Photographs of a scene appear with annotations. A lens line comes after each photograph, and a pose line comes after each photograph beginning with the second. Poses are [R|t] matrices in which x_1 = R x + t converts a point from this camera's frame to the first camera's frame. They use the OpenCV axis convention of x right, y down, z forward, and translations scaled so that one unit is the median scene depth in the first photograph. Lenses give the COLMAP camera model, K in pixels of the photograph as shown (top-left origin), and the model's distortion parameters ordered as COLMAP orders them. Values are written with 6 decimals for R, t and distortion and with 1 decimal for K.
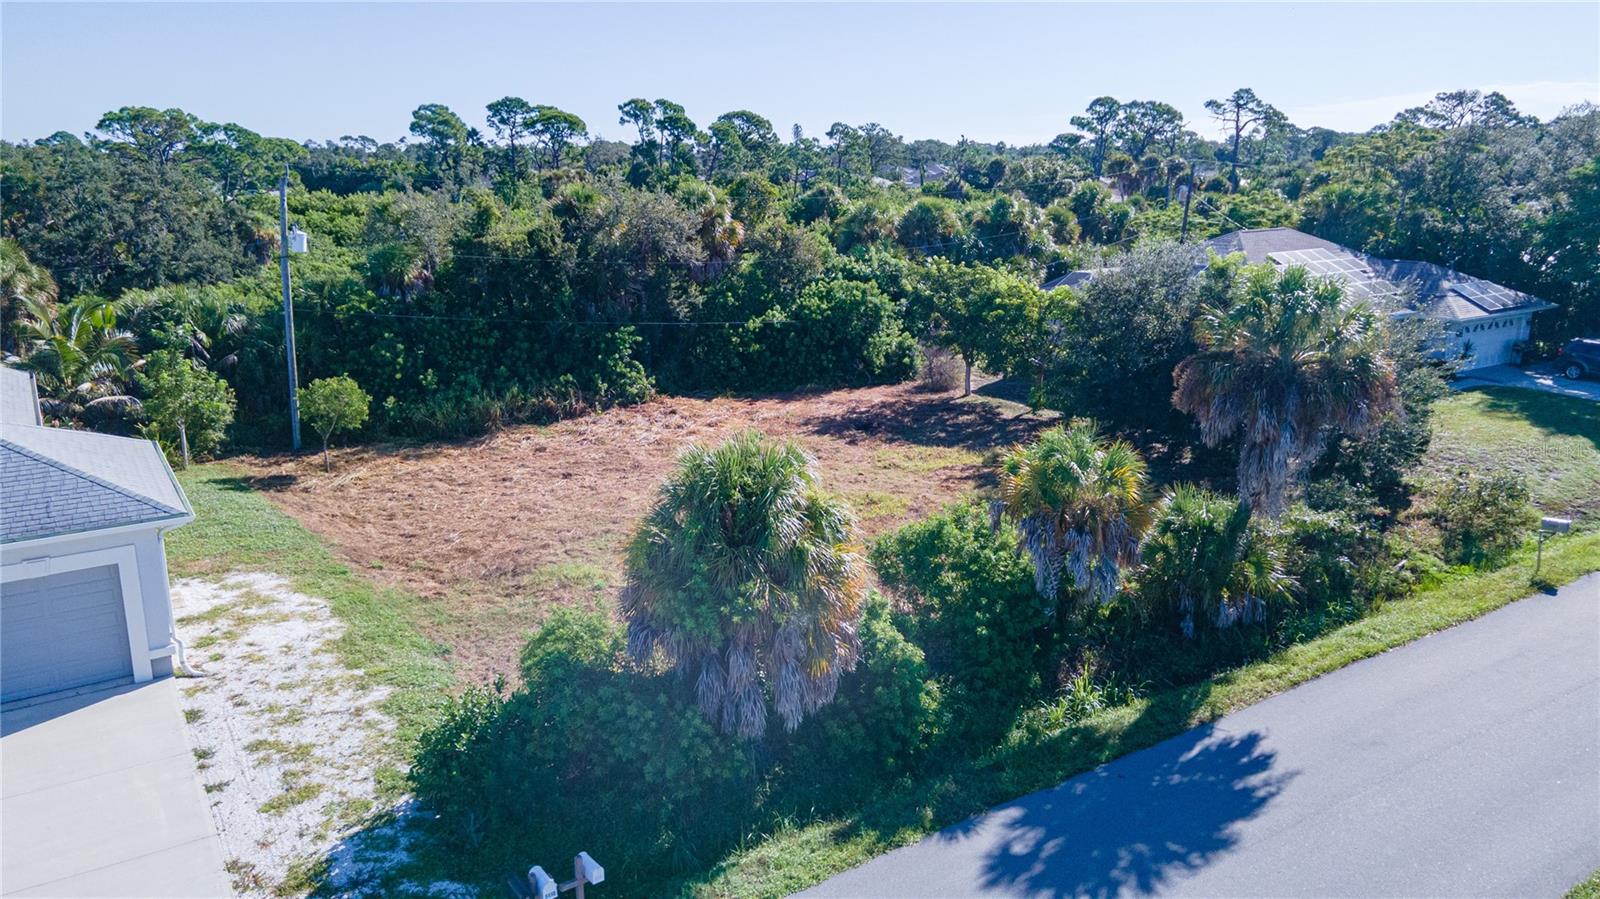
lens RADIAL K [[1162.7, 0, 803.2], [0, 1162.7, 436.6], [0, 0, 1]] dist [0.026464, 0.040143]
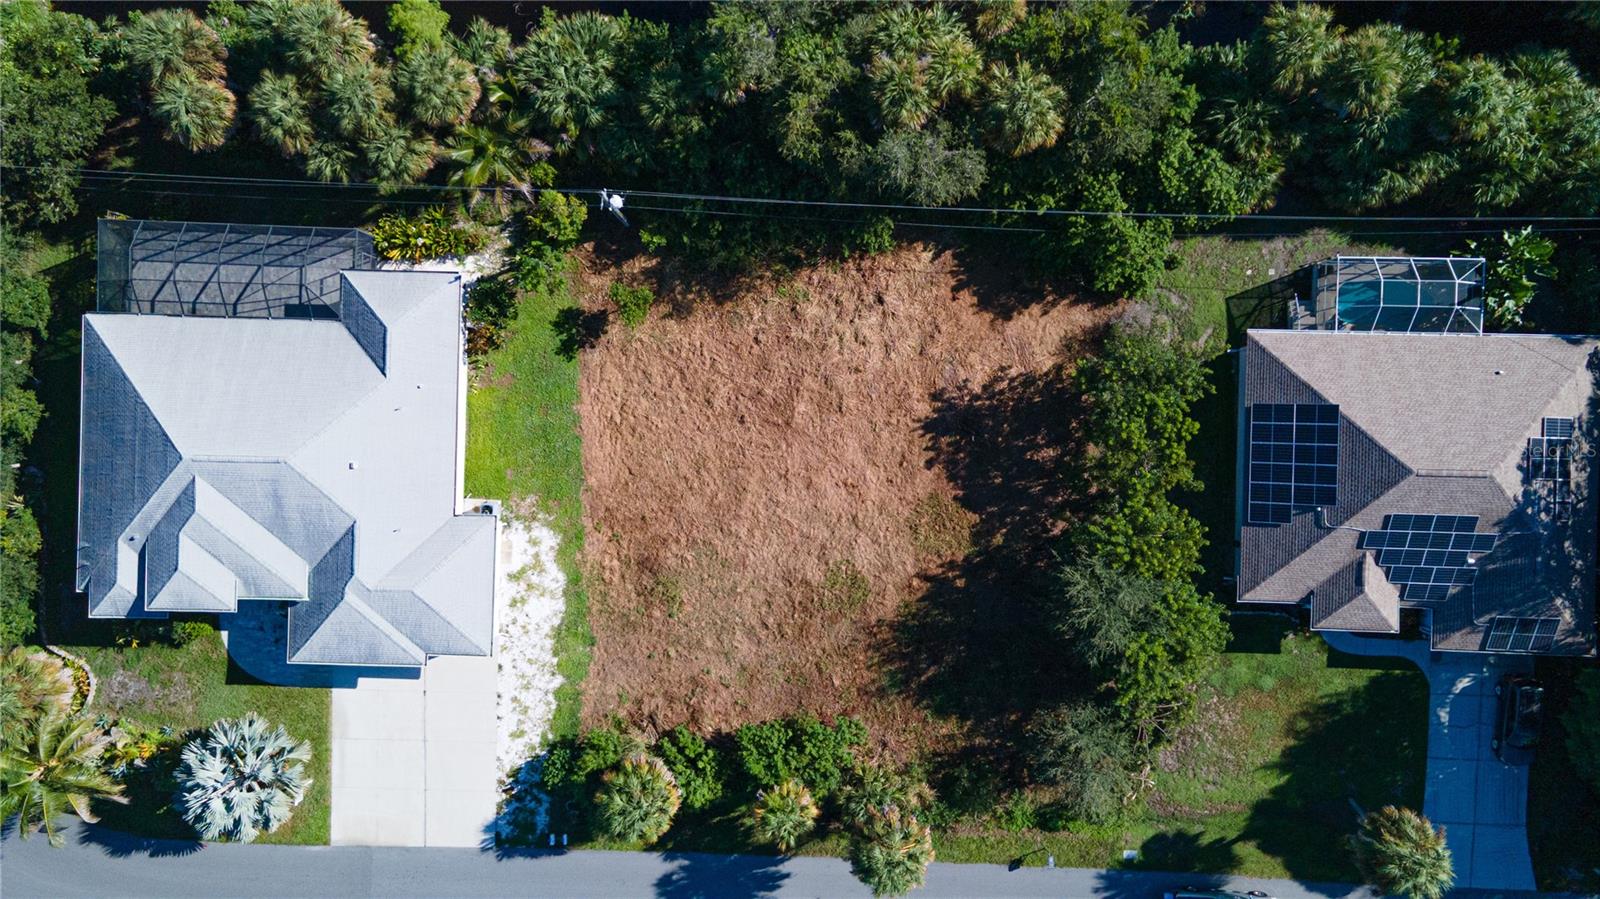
lens RADIAL K [[1162.7, 0, 803.2], [0, 1162.7, 436.6], [0, 0, 1]] dist [0.026464, 0.040143]
pose [[0.820744, 0.571241, -0.007947, -0.122487], [-0.116843, 0.181460, 0.976432, -1.740400], [0.559220, -0.800472, 0.215678, 0.771841]]
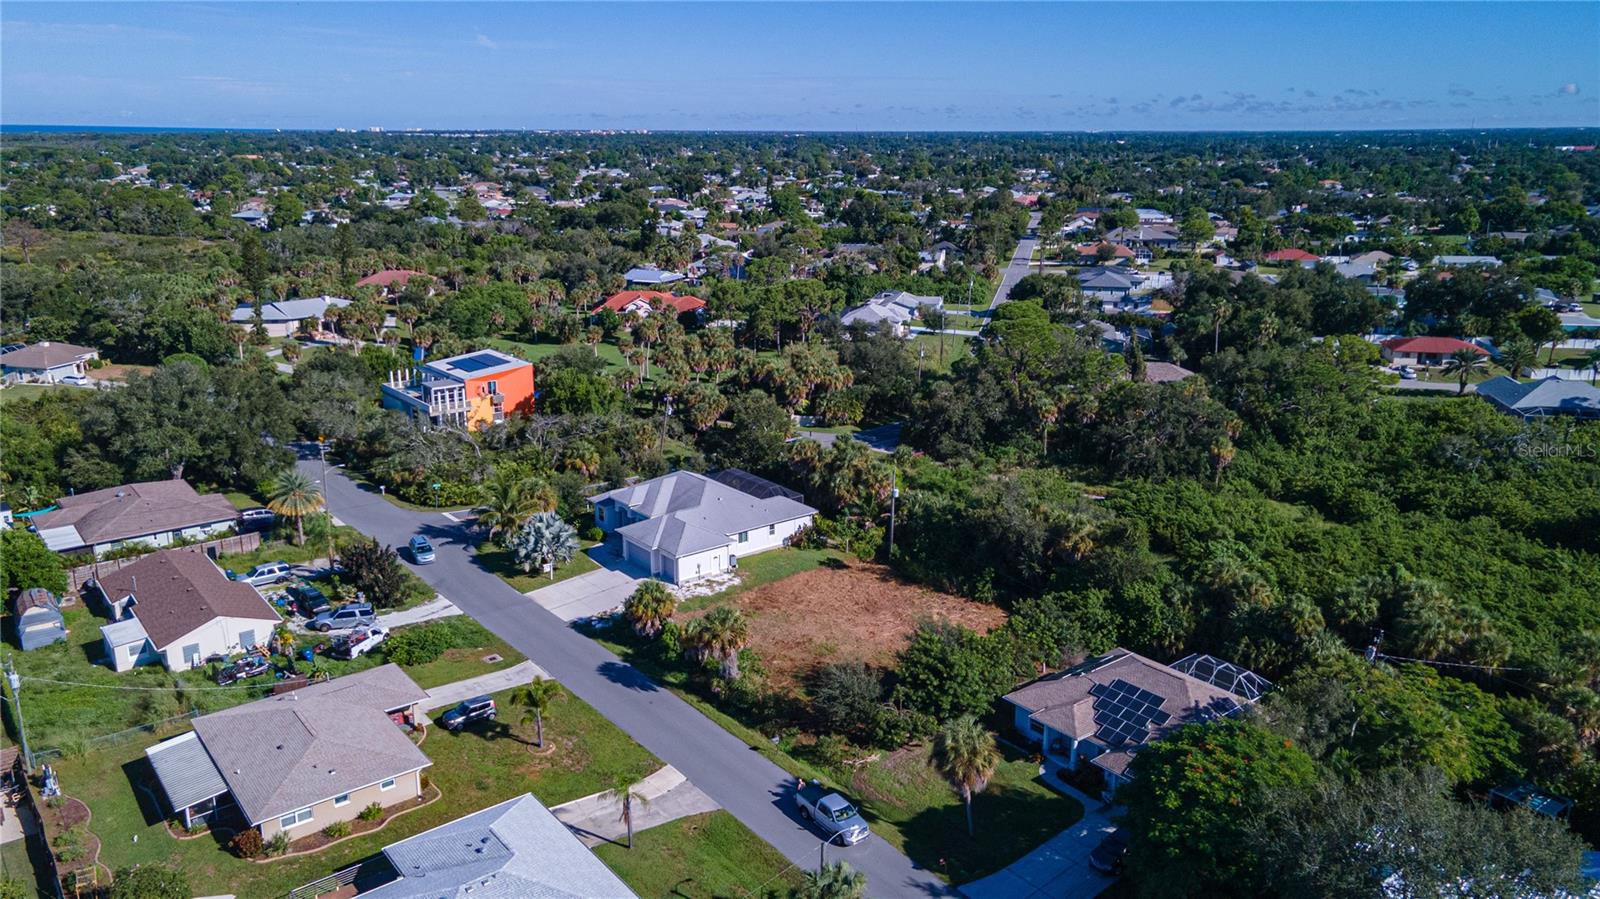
lens RADIAL K [[1162.7, 0, 803.2], [0, 1162.7, 436.6], [0, 0, 1]] dist [0.026464, 0.040143]
pose [[0.097435, 0.268357, -0.958379, 2.677600], [-0.237792, 0.941348, 0.239412, -1.115586], [0.966417, 0.204568, 0.155533, 0.401318]]
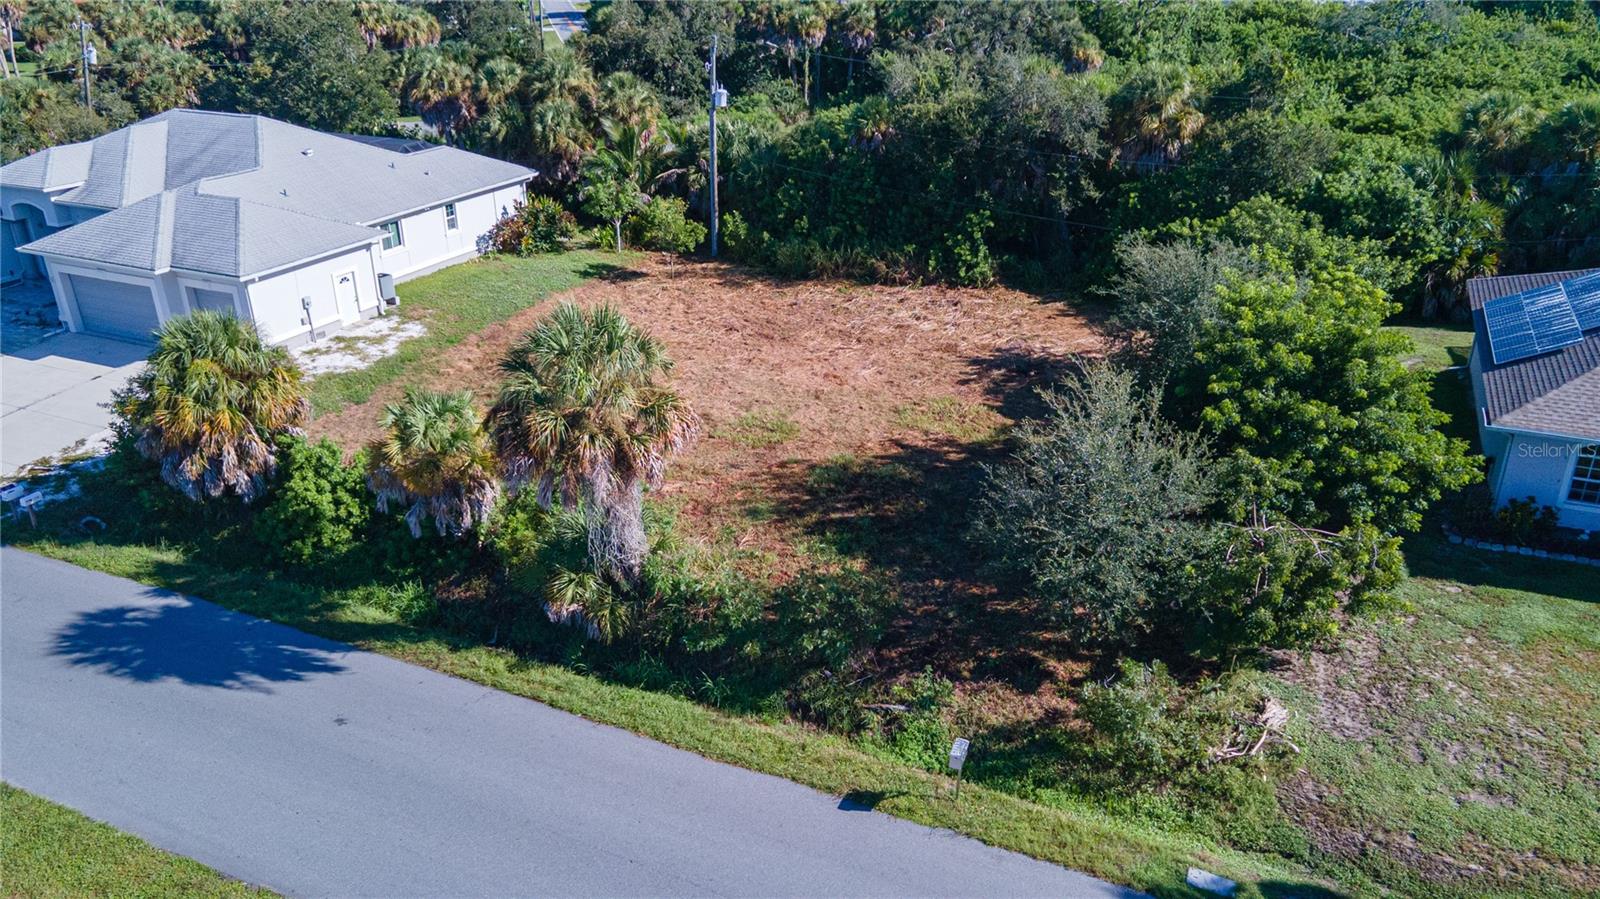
lens RADIAL K [[1175.6, 0, 796.9], [0, 1175.6, 420.2], [0, 0, 1]] dist [0.028972, 0.044903]
pose [[0.521791, 0.336867, -0.783744, 0.918098], [-0.193838, 0.941517, 0.275629, -0.253794], [0.830759, 0.008099, 0.556573, 0.434236]]
